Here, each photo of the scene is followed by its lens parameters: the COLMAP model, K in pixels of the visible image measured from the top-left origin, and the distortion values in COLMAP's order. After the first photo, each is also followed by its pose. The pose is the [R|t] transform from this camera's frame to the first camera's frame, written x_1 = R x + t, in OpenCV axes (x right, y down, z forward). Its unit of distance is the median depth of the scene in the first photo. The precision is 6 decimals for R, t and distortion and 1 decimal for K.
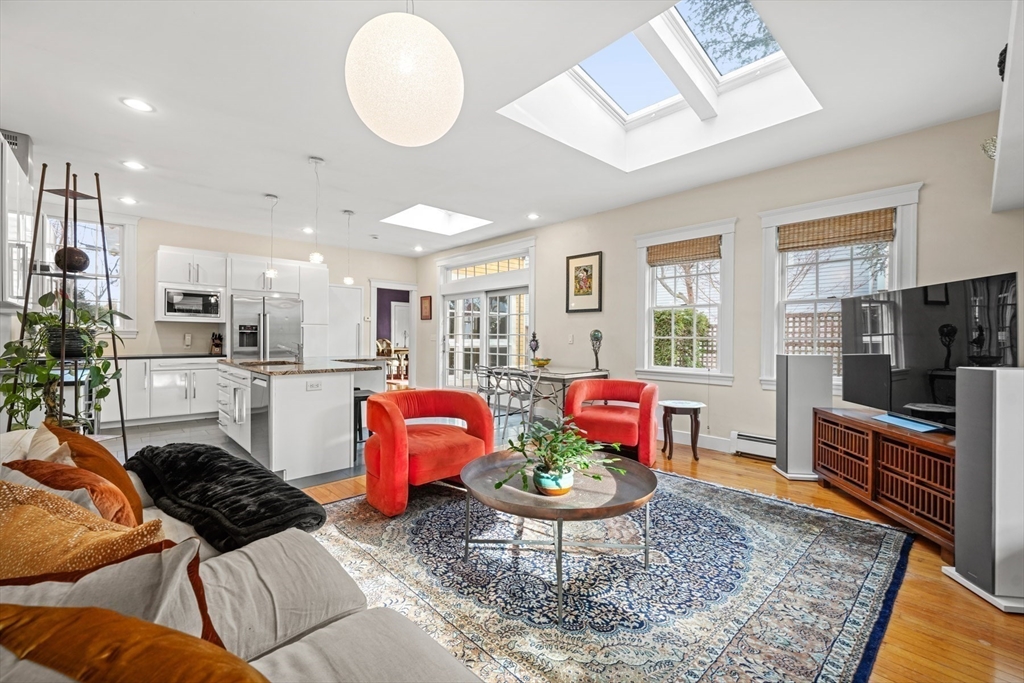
lens RADIAL K [[438.2, 0, 519.6], [0, 438.2, 341.5], [0, 0, 1]] dist [0.001257, 0.000402]
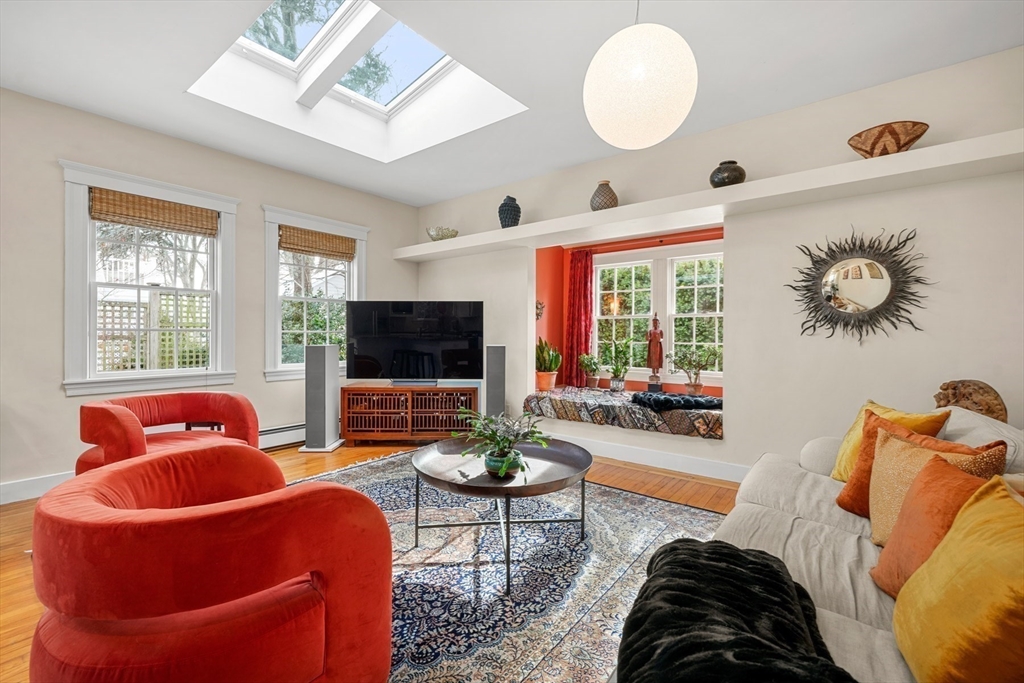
lens RADIAL K [[438.2, 0, 504.3], [0, 438.2, 335.9], [0, 0, 1]] dist [0.001257, 0.000402]
pose [[-0.150401, -0.011557, 0.988557, -0.373524], [0.004387, 0.999914, 0.012357, -0.004430], [-0.988615, 0.006195, -0.150338, 0.439815]]
